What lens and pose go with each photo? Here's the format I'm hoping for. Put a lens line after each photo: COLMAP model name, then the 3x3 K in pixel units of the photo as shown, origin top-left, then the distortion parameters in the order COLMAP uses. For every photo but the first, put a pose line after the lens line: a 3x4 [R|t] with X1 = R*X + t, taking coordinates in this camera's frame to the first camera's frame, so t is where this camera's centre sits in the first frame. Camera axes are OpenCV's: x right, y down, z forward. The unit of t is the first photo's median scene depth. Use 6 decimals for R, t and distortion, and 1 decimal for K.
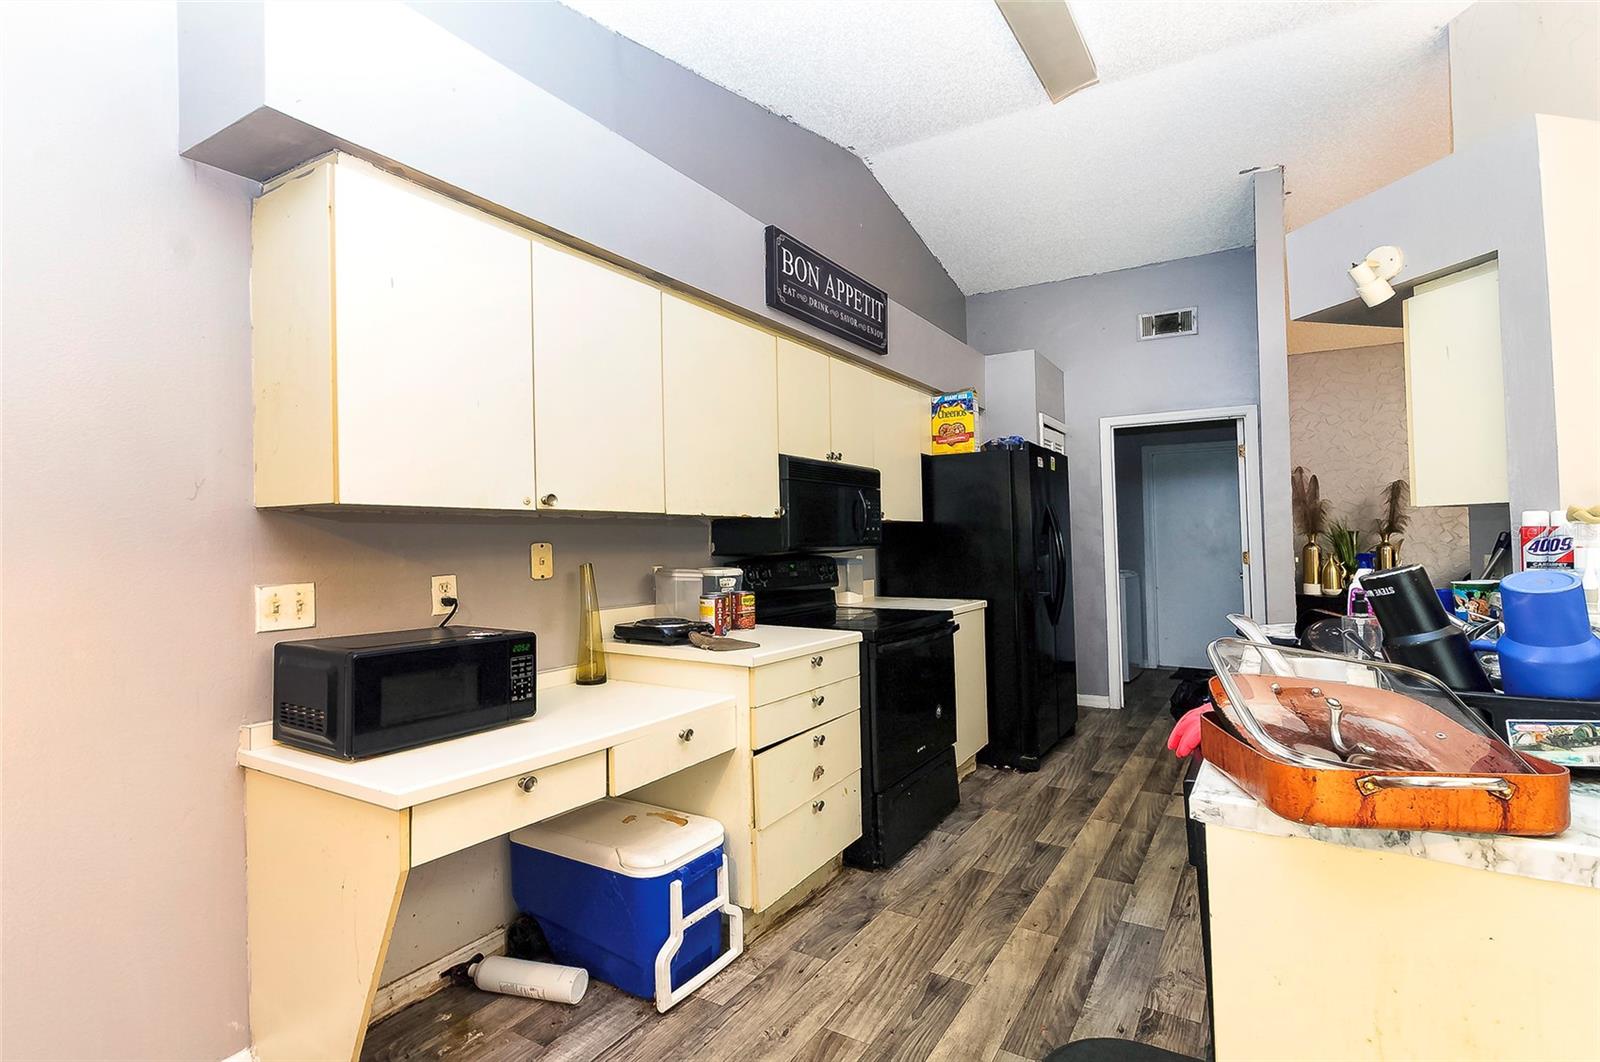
lens RADIAL K [[690.7, 0, 856.0], [0, 690.7, 549.5], [0, 0, 1]] dist [0.012429, -0.000308]
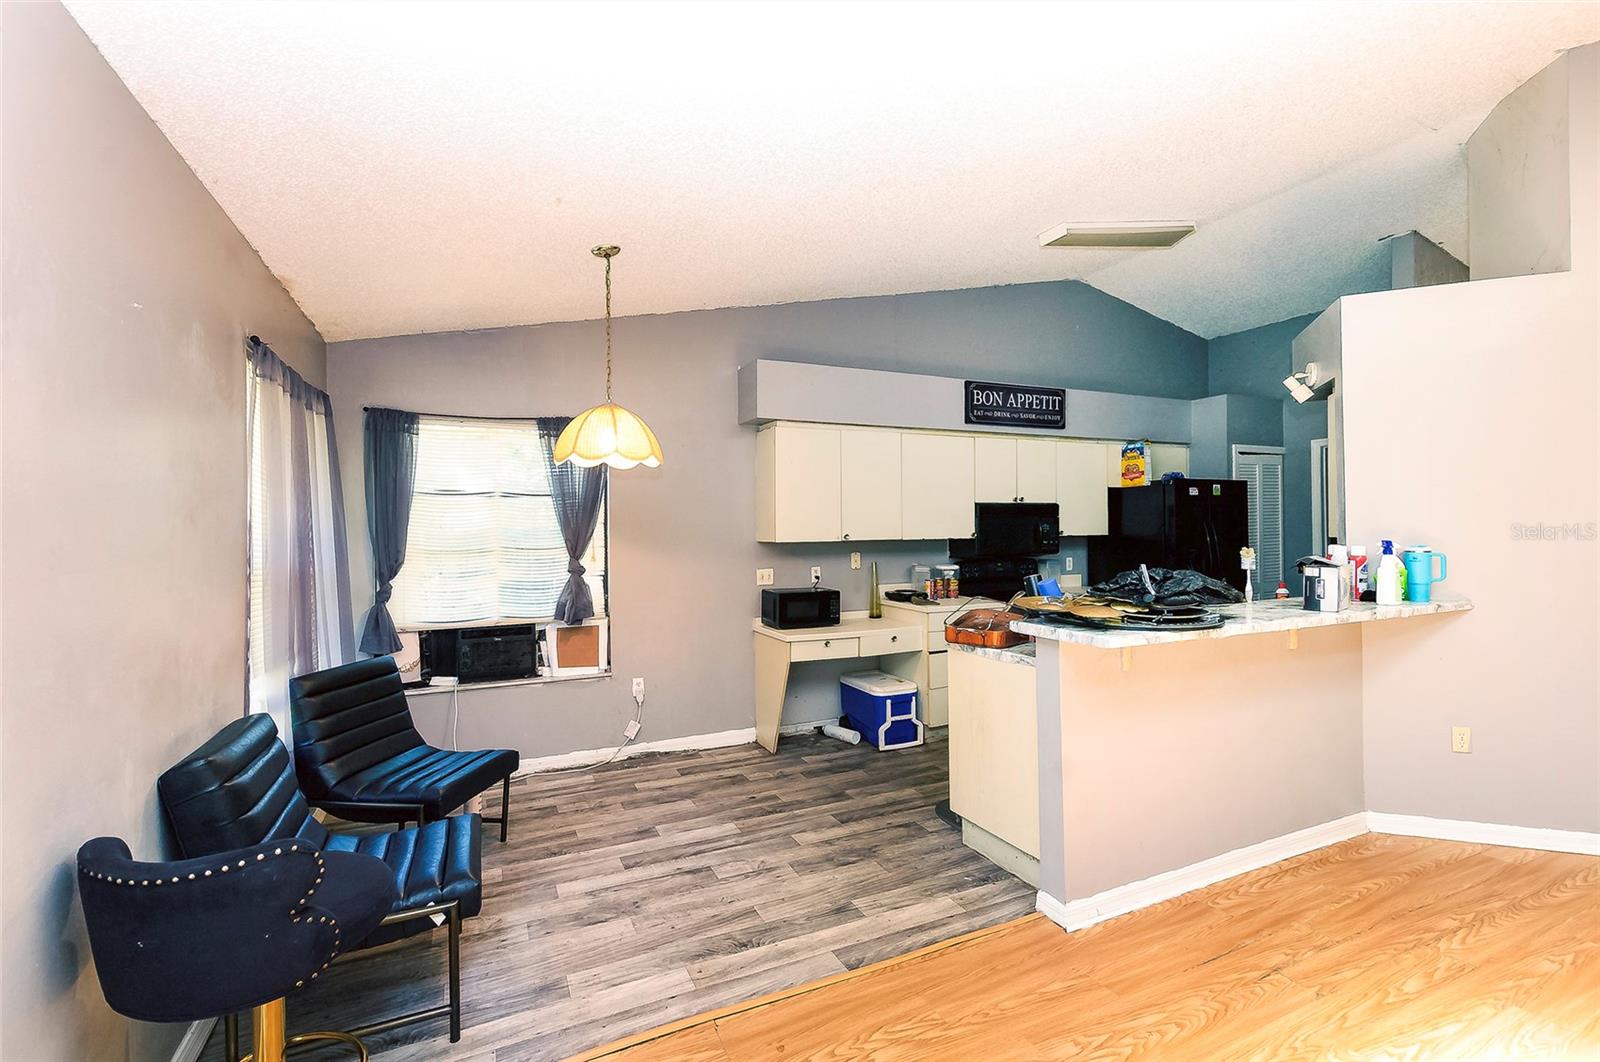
lens RADIAL K [[695.4, 0, 806.9], [0, 695.4, 528.5], [0, 0, 1]] dist [0.009524, -0.005182]
pose [[0.775295, -0.008798, -0.631538, 0.766670], [0.002294, 0.999936, -0.011114, -0.056870], [0.631595, 0.007168, 0.775265, -0.755879]]
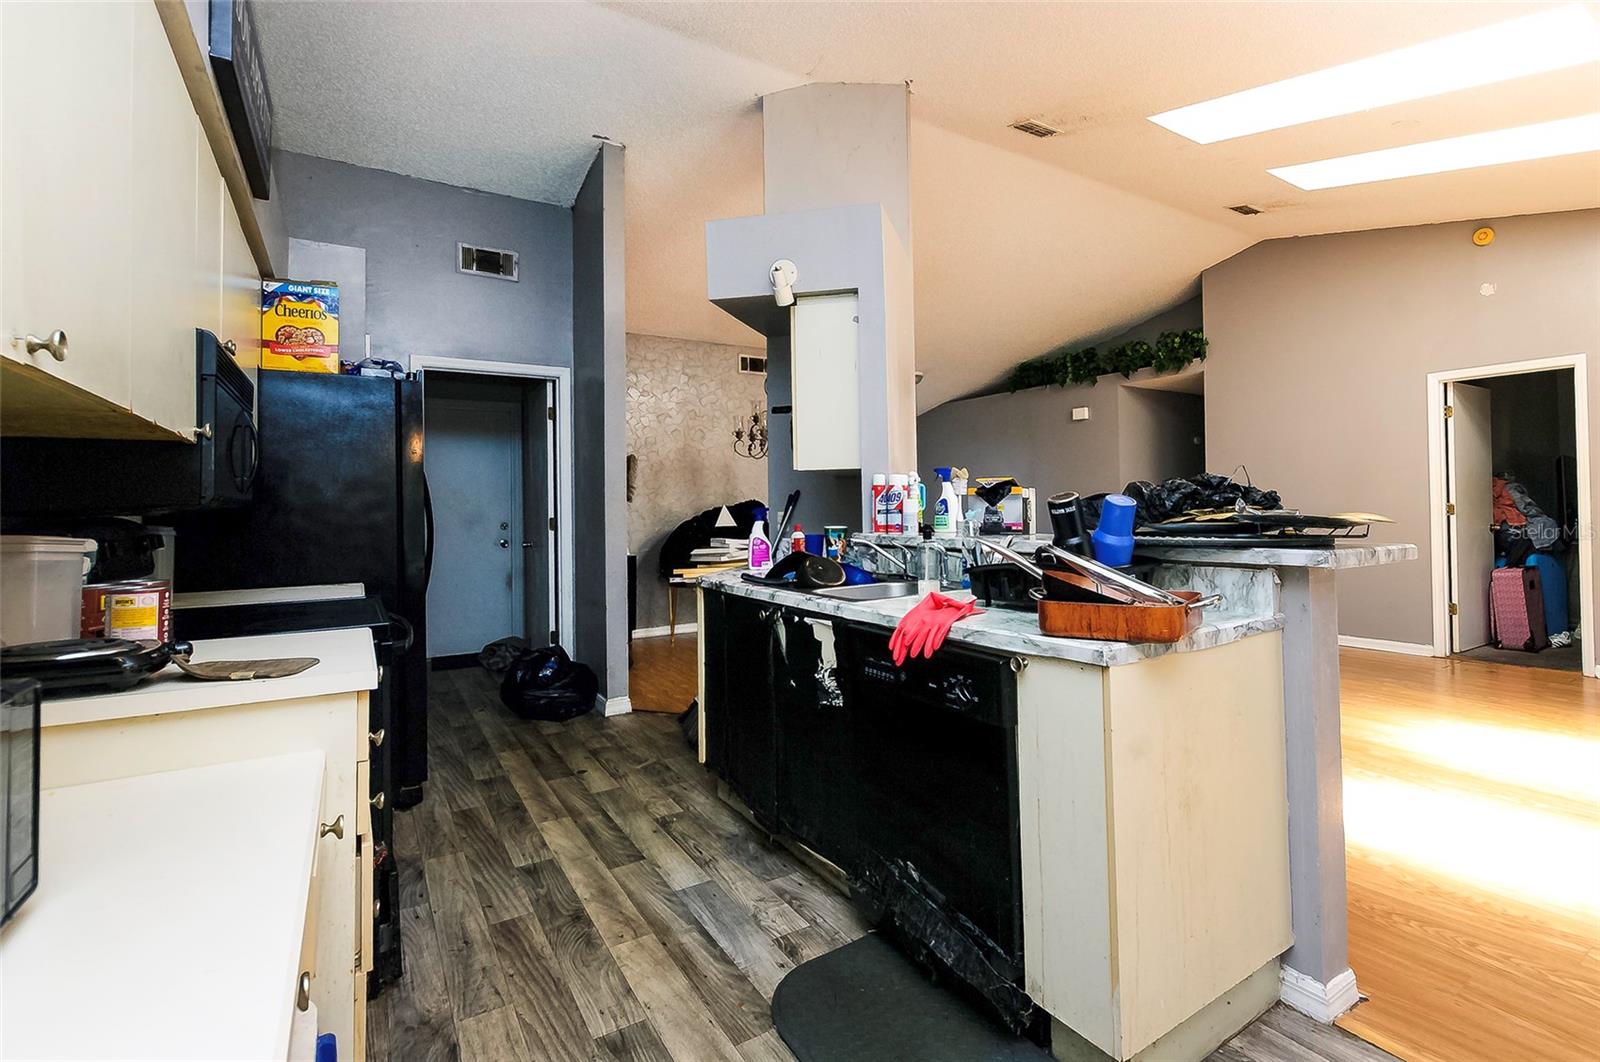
lens RADIAL K [[754.8, 0, 881.8], [0, 754.8, 506.2], [0, 0, 1]] dist [0.009440, 0.000279]
pose [[0.483875, -0.004085, 0.875128, -0.354295], [0.026145, 0.999610, -0.009790, 0.022982], [-0.874747, 0.027618, 0.483793, 0.217745]]
